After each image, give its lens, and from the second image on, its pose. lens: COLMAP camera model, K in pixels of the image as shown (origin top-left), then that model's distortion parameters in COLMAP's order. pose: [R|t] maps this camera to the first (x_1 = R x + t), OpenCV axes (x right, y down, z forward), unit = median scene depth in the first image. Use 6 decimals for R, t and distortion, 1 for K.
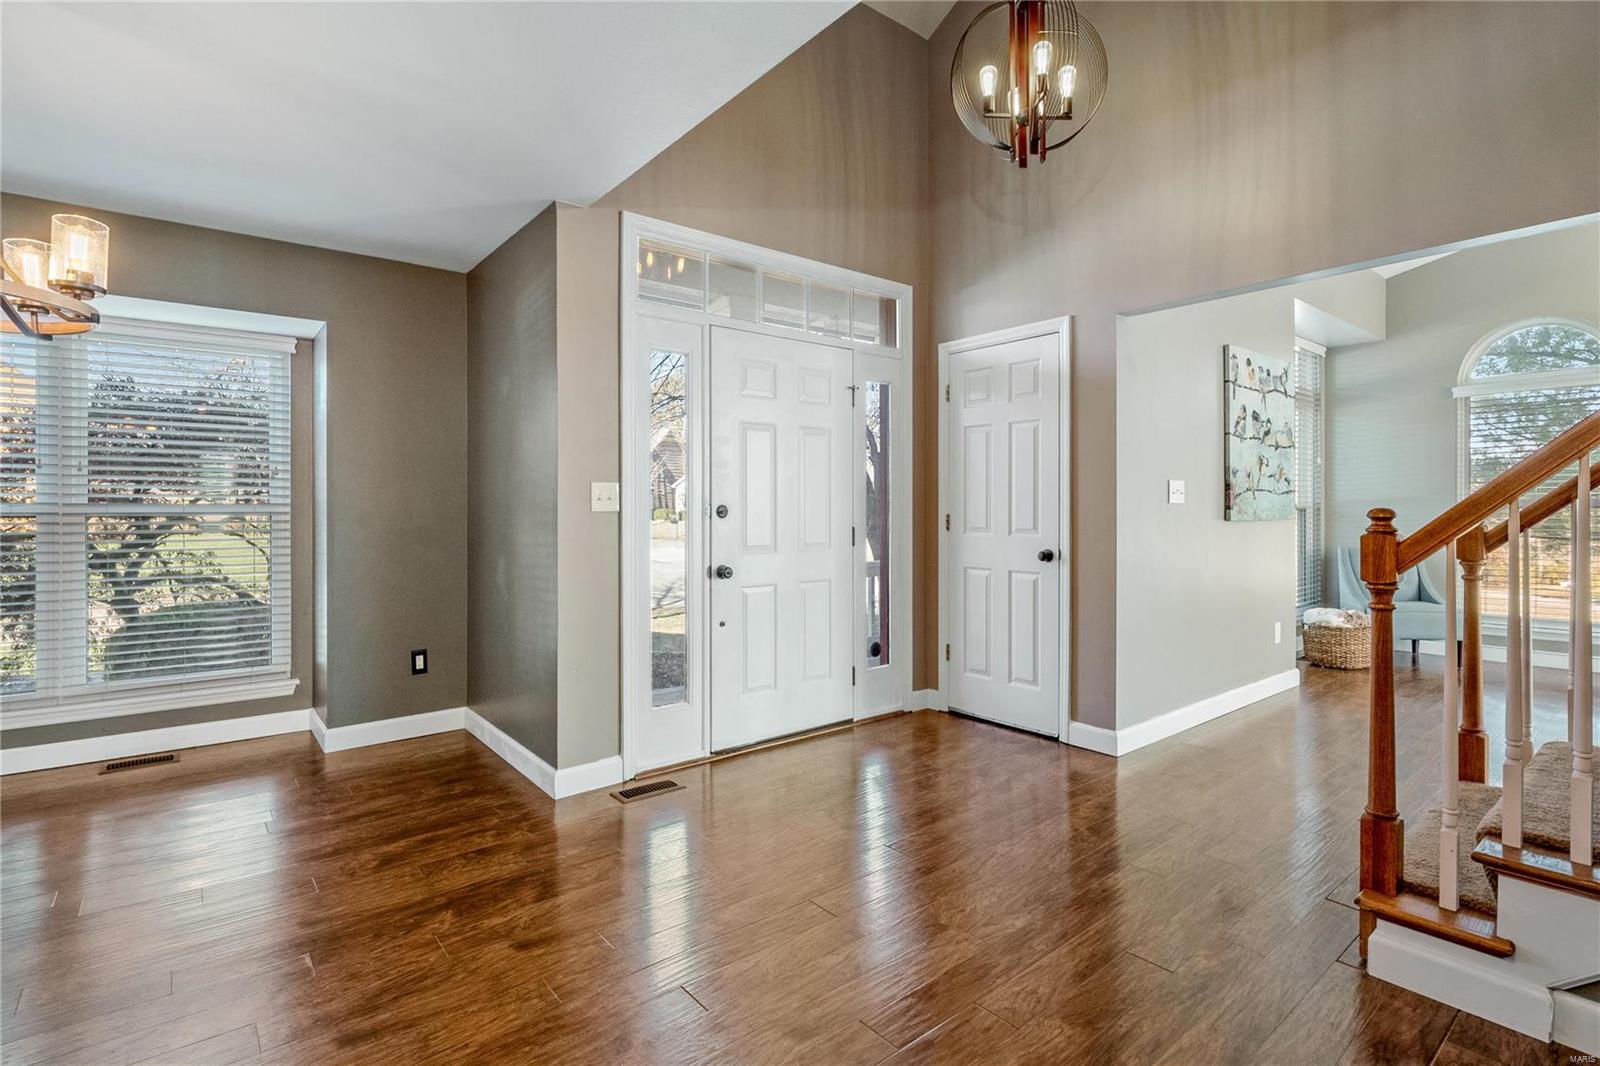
lens RADIAL K [[766.5, 0, 790.6], [0, 766.5, 521.9], [0, 0, 1]] dist [-0.016337, 0.000340]
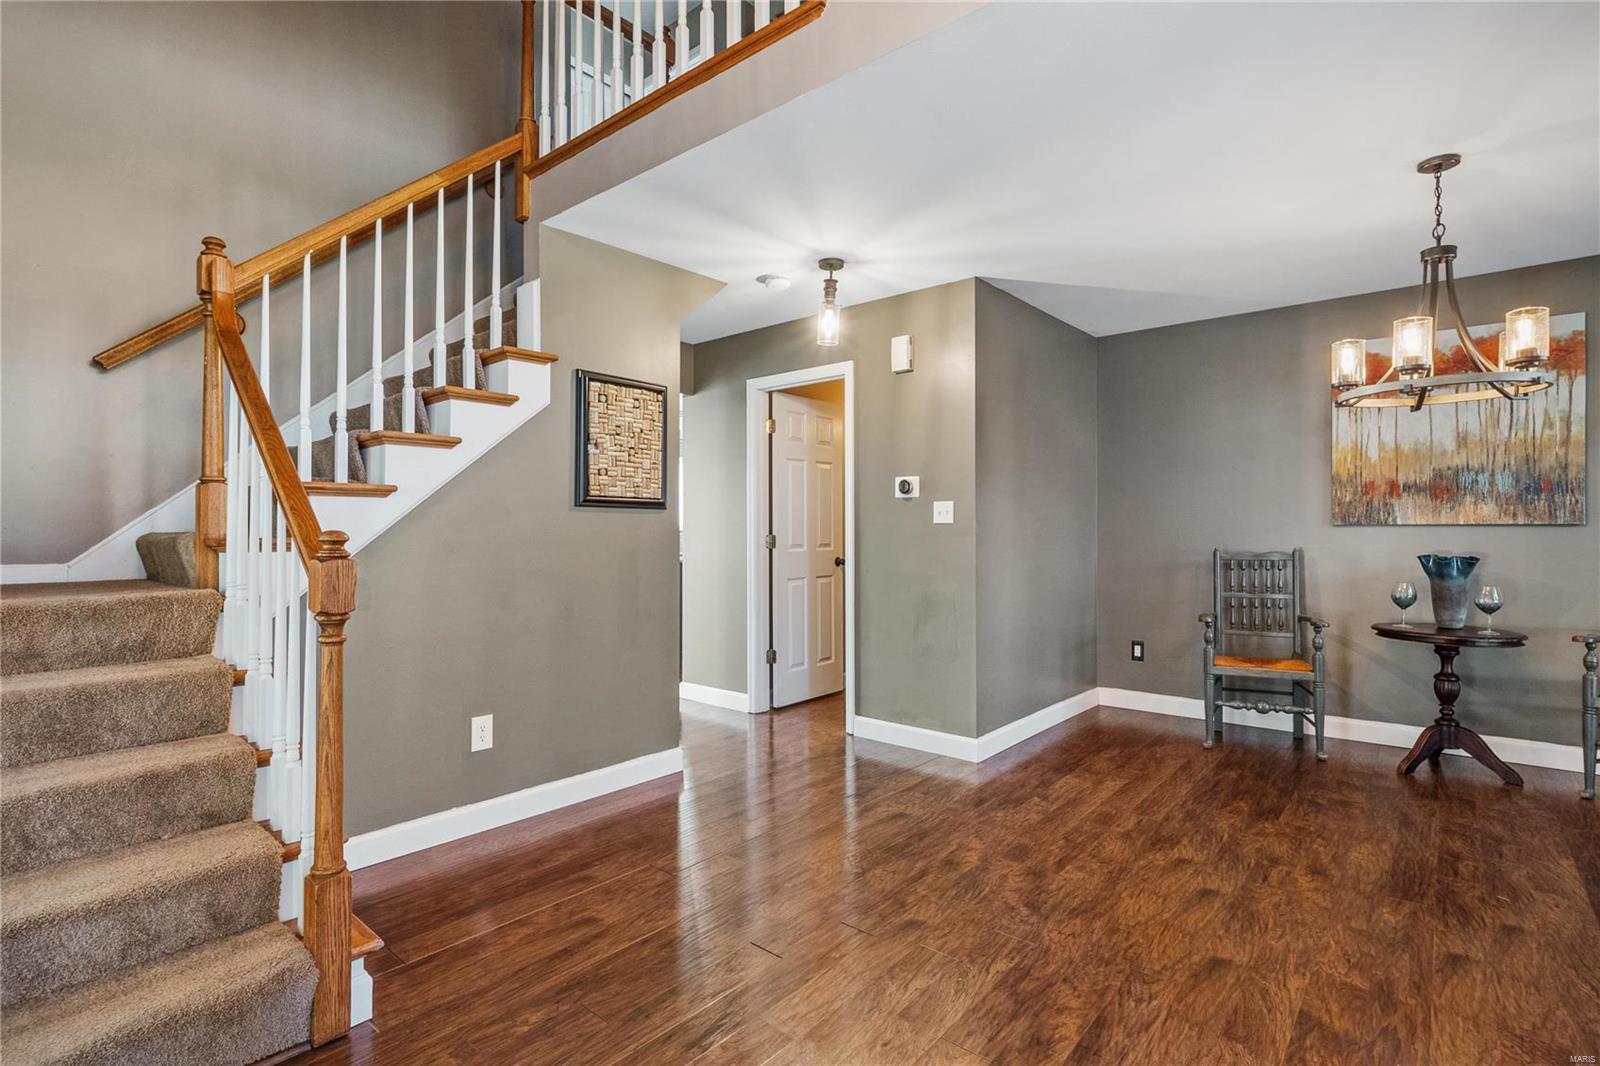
lens RADIAL K [[766.5, 0, 799.3], [0, 766.5, 534.5], [0, 0, 1]] dist [-0.016337, 0.000340]
pose [[-0.982870, 0.003367, -0.184269, 0.636735], [0.001702, 0.999956, 0.009193, -0.033527], [0.184292, 0.008721, -0.982833, 3.136371]]
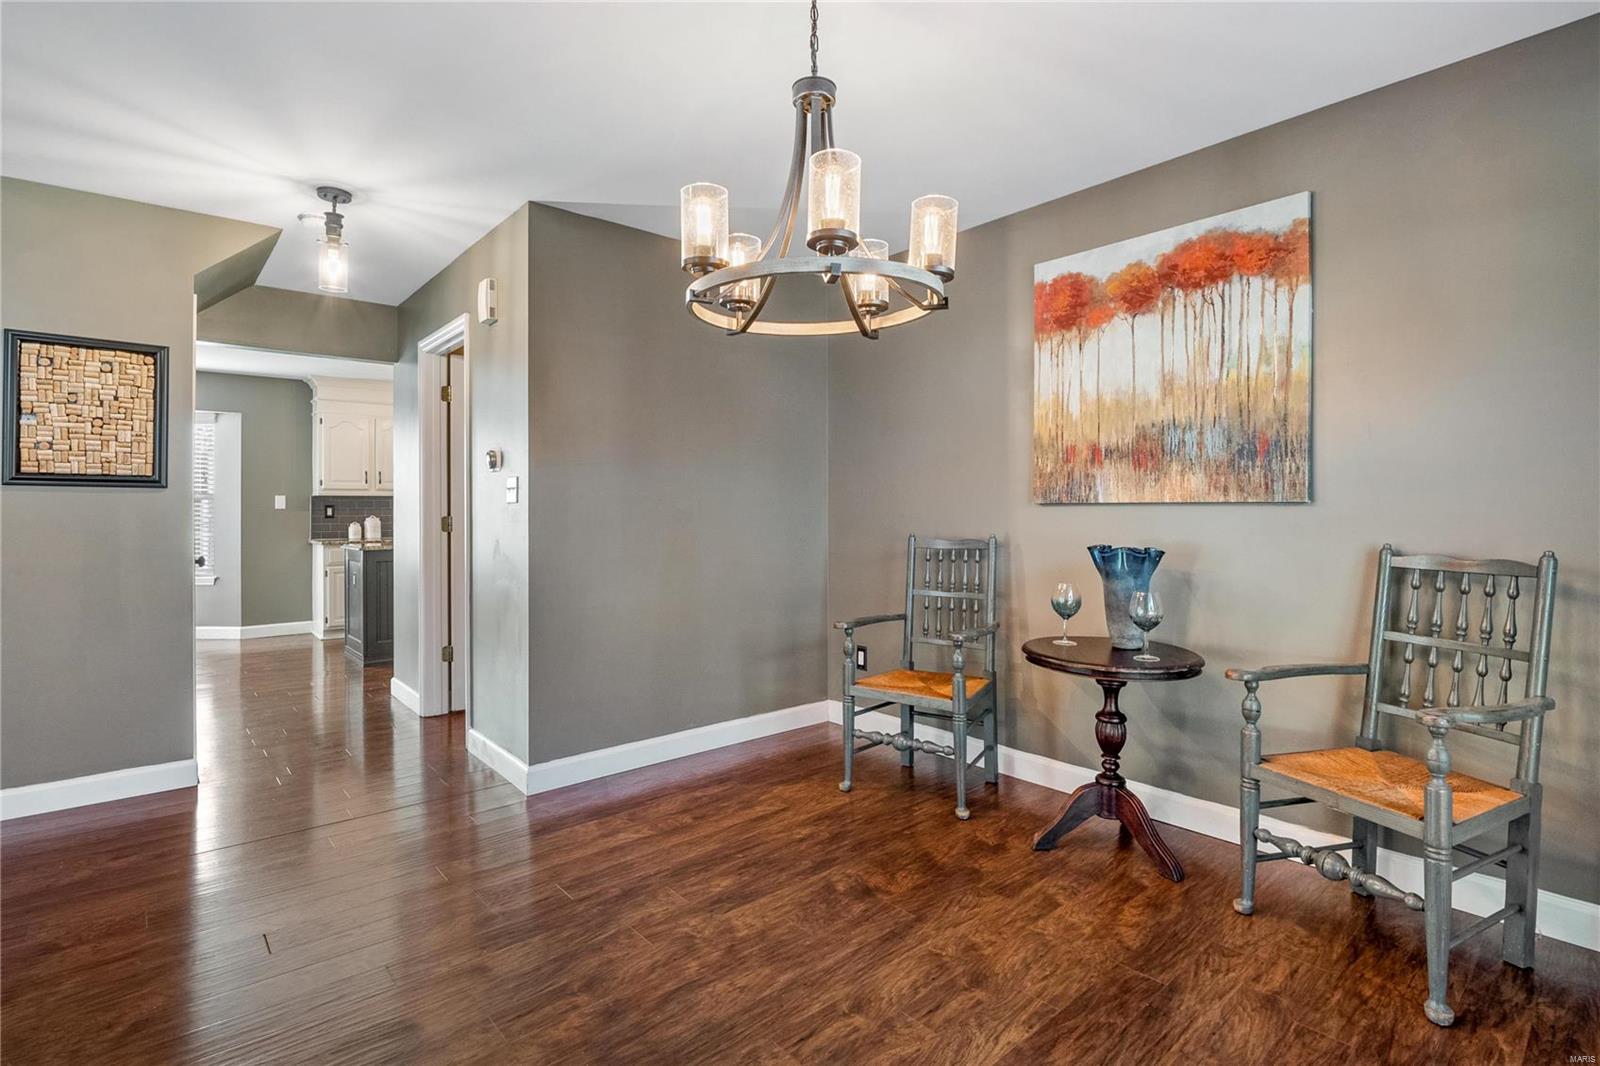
lens RADIAL K [[766.5, 0, 800.6], [0, 766.5, 517.4], [0, 0, 1]] dist [-0.016337, 0.000340]
pose [[-0.999187, 0.003443, -0.040179, -1.427640], [0.002877, 0.999896, 0.014151, -0.033473], [0.040223, 0.014024, -0.999092, 2.790346]]
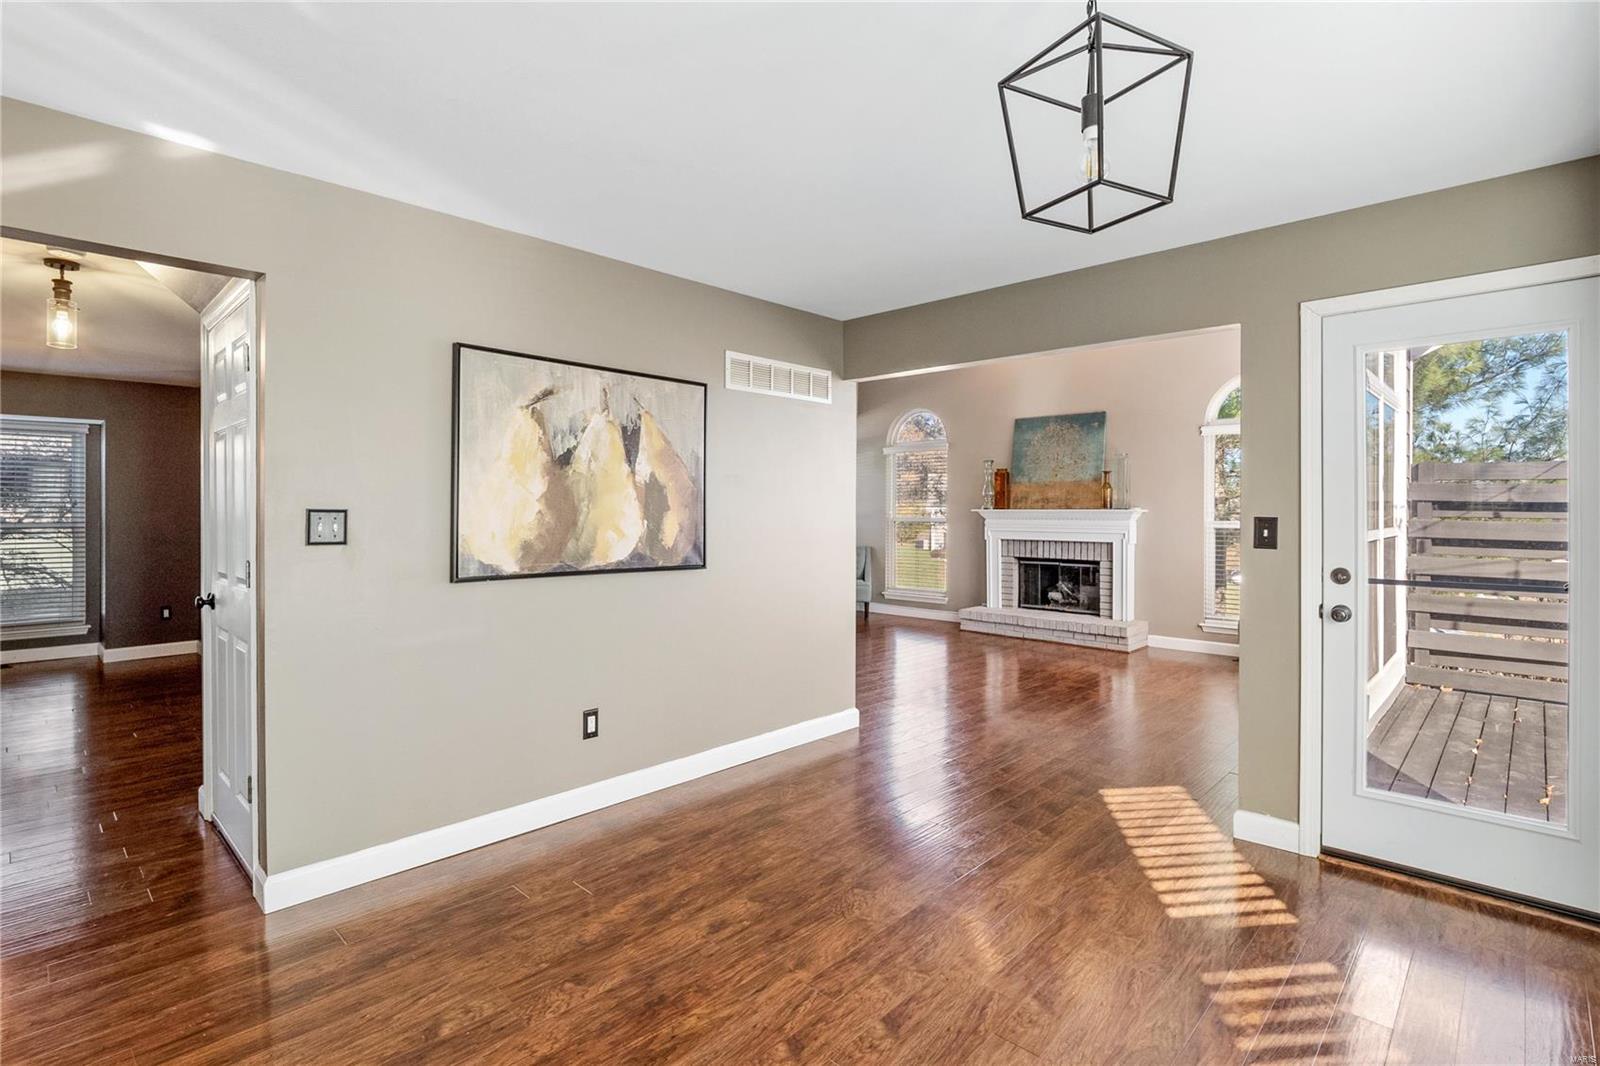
lens RADIAL K [[766.5, 0, 807.7], [0, 766.5, 524.0], [0, 0, 1]] dist [-0.016337, 0.000340]
pose [[0.990176, -0.000484, 0.139823, 0.693261], [0.000721, 0.999998, -0.001648, -0.014535], [-0.139822, 0.001733, 0.990175, -0.881568]]
